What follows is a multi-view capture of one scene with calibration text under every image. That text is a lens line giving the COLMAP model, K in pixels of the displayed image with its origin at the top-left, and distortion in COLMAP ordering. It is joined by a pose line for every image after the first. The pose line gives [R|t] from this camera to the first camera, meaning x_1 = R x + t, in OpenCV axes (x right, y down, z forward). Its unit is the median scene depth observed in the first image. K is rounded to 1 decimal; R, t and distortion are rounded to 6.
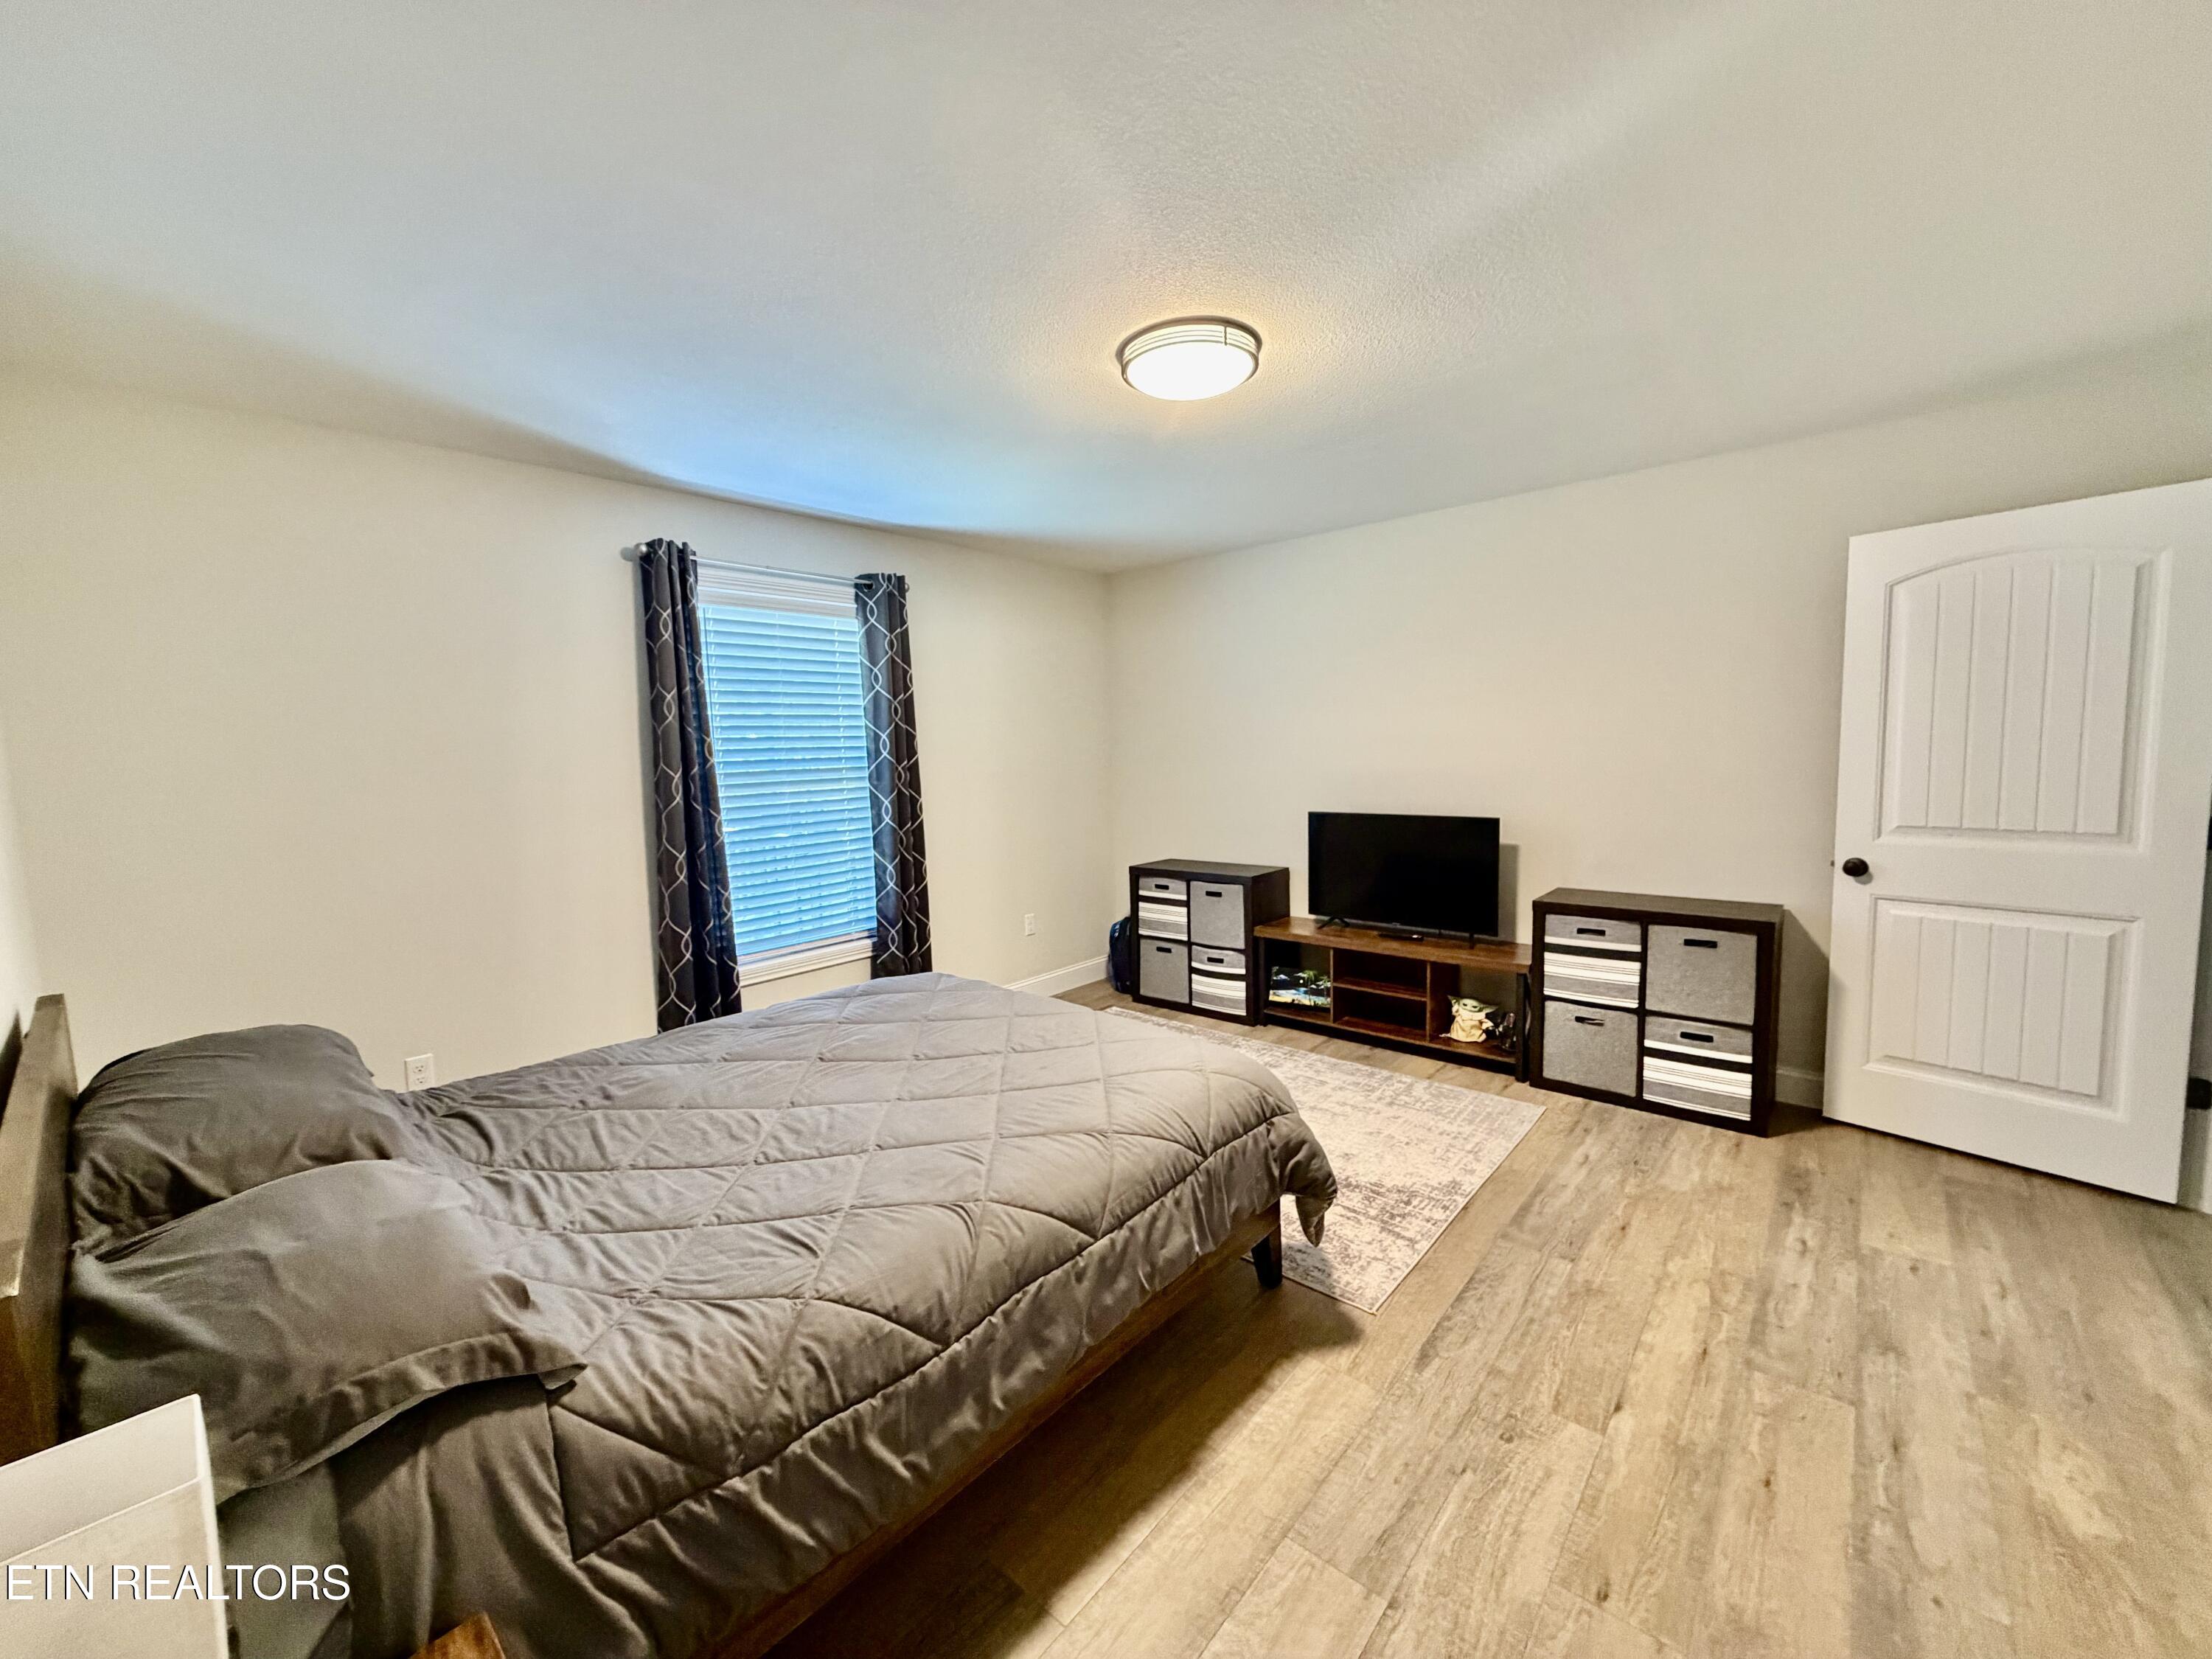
lens RADIAL K [[875.9, 0, 1101.0], [0, 875.9, 828.6], [0, 0, 1]] dist [-0.000607, 0.000129]
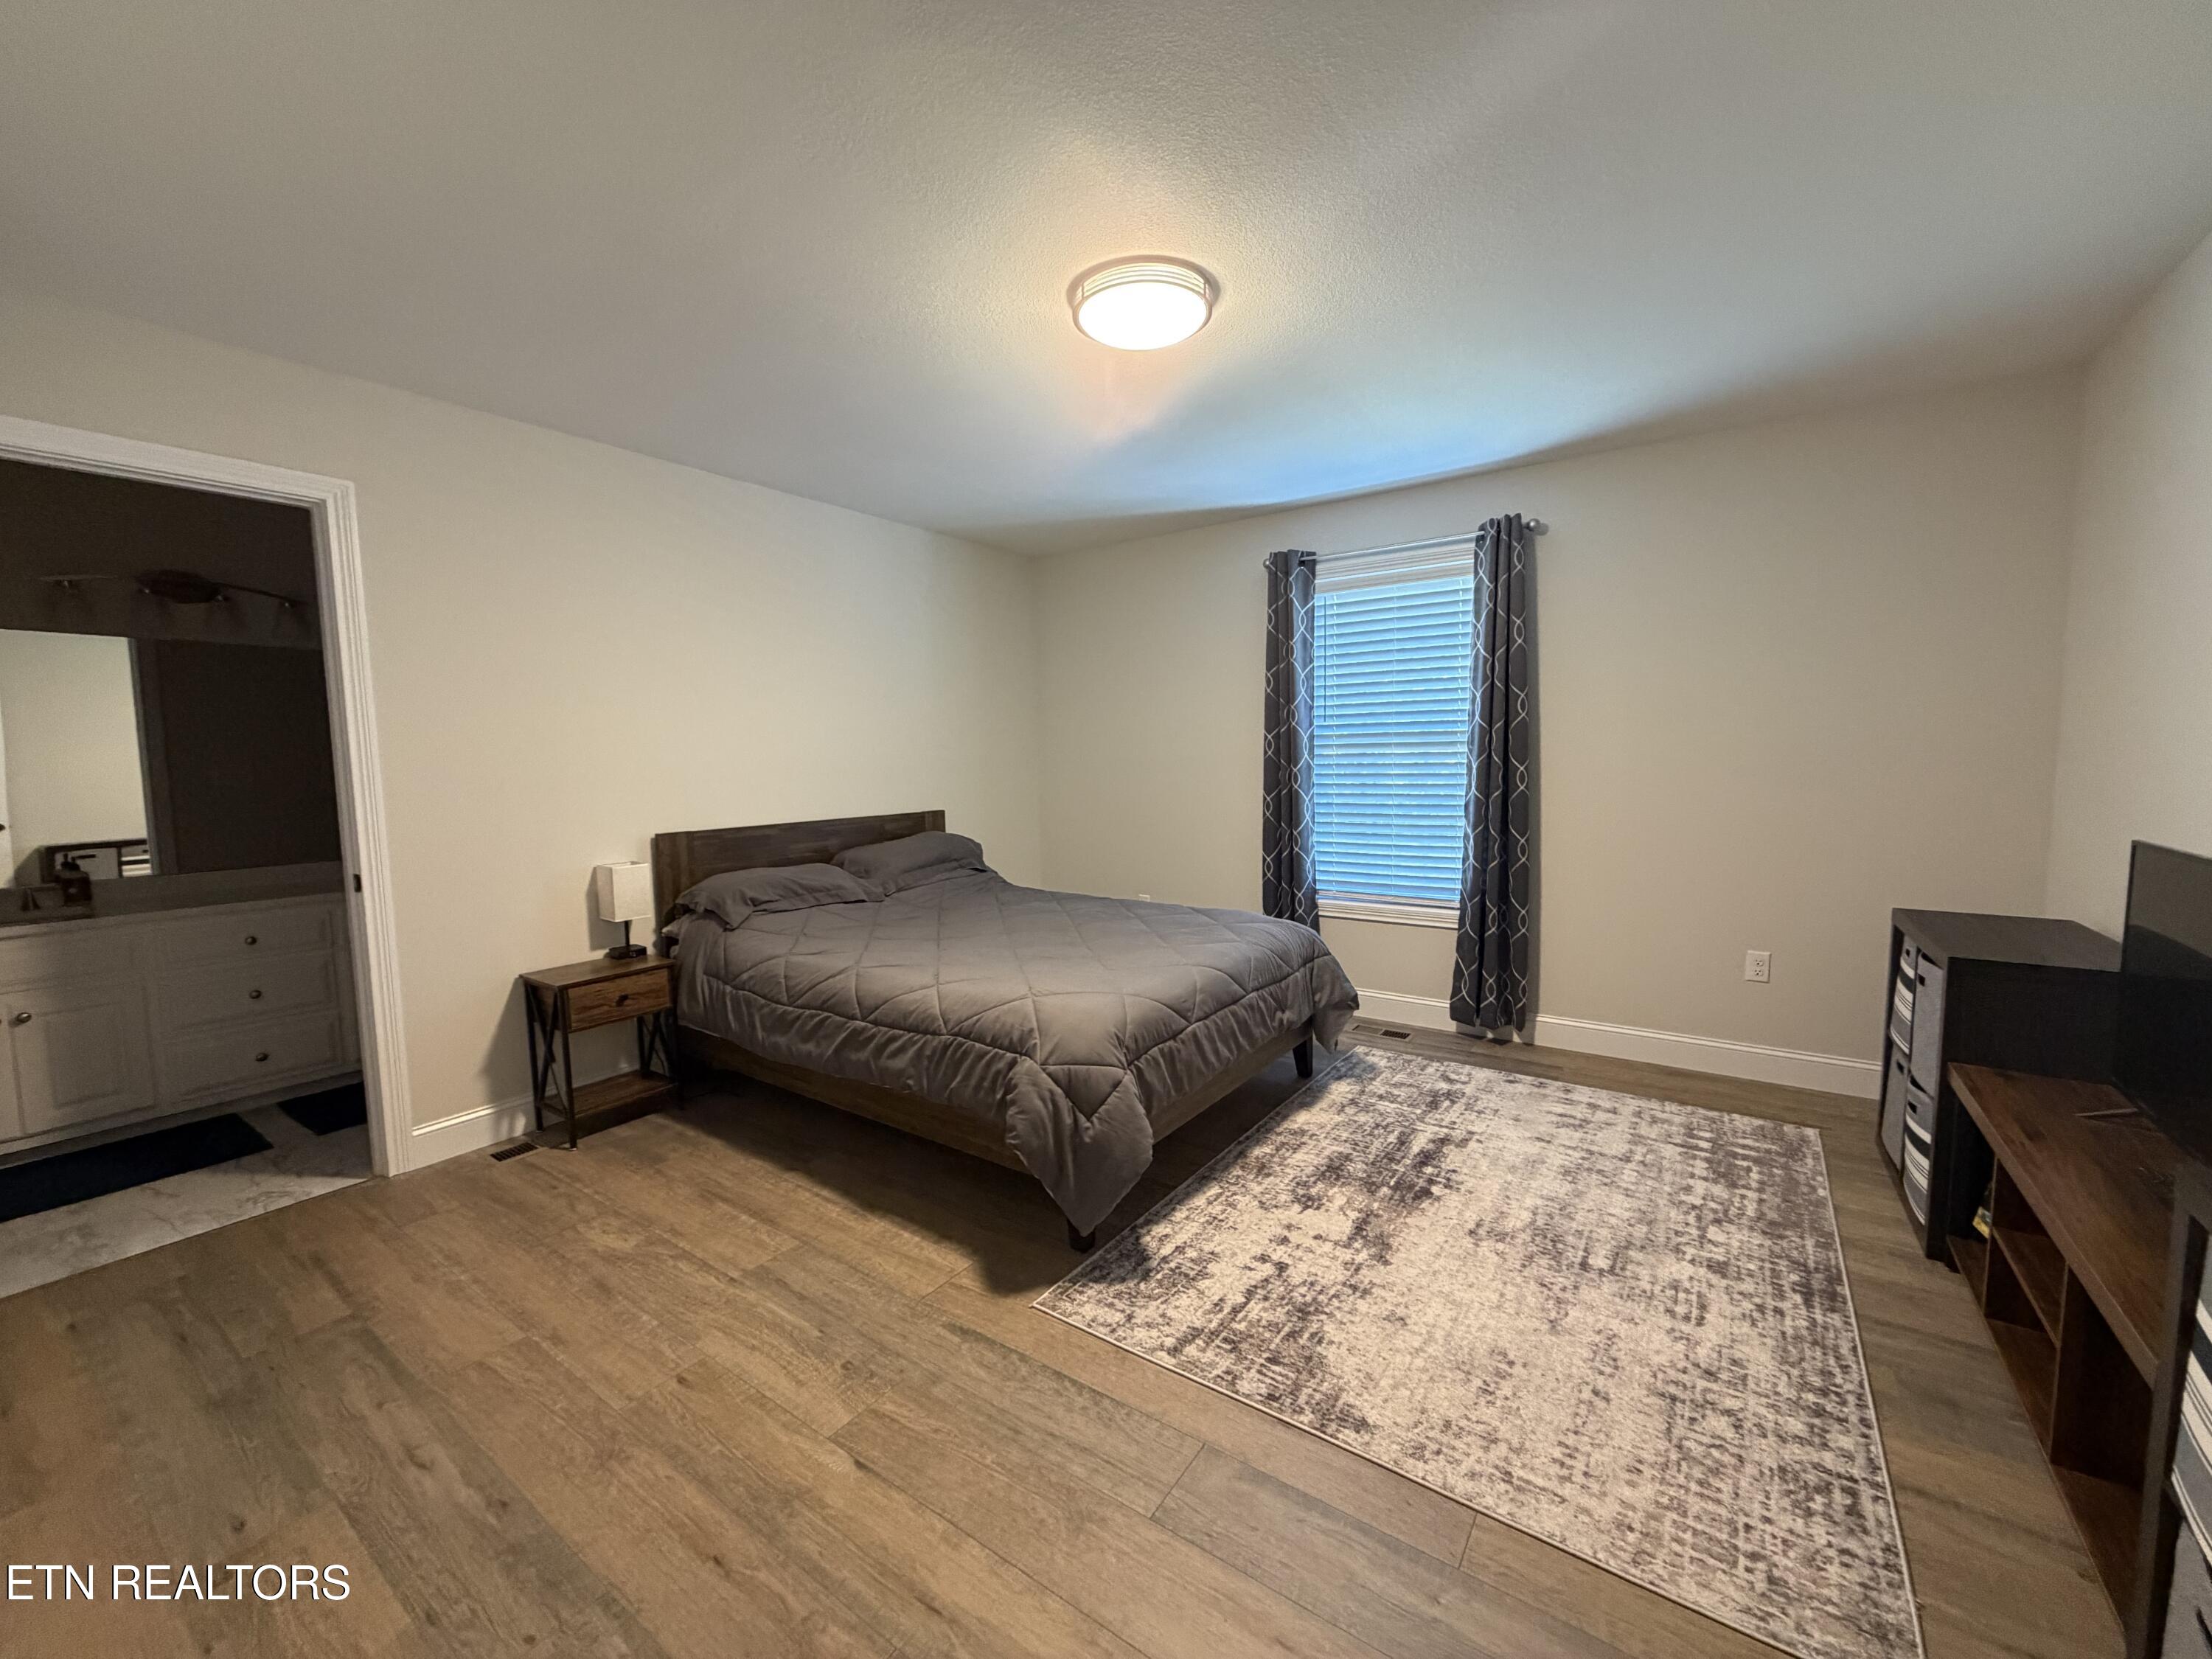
lens RADIAL K [[875.9, 0, 1098.8], [0, 875.9, 833.6], [0, 0, 1]] dist [-0.000607, 0.000129]
pose [[0.096661, 0.113894, -0.988779, 1.211920], [-0.082060, 0.990961, 0.106124, -0.052533], [0.991929, 0.070881, 0.105134, 0.957434]]
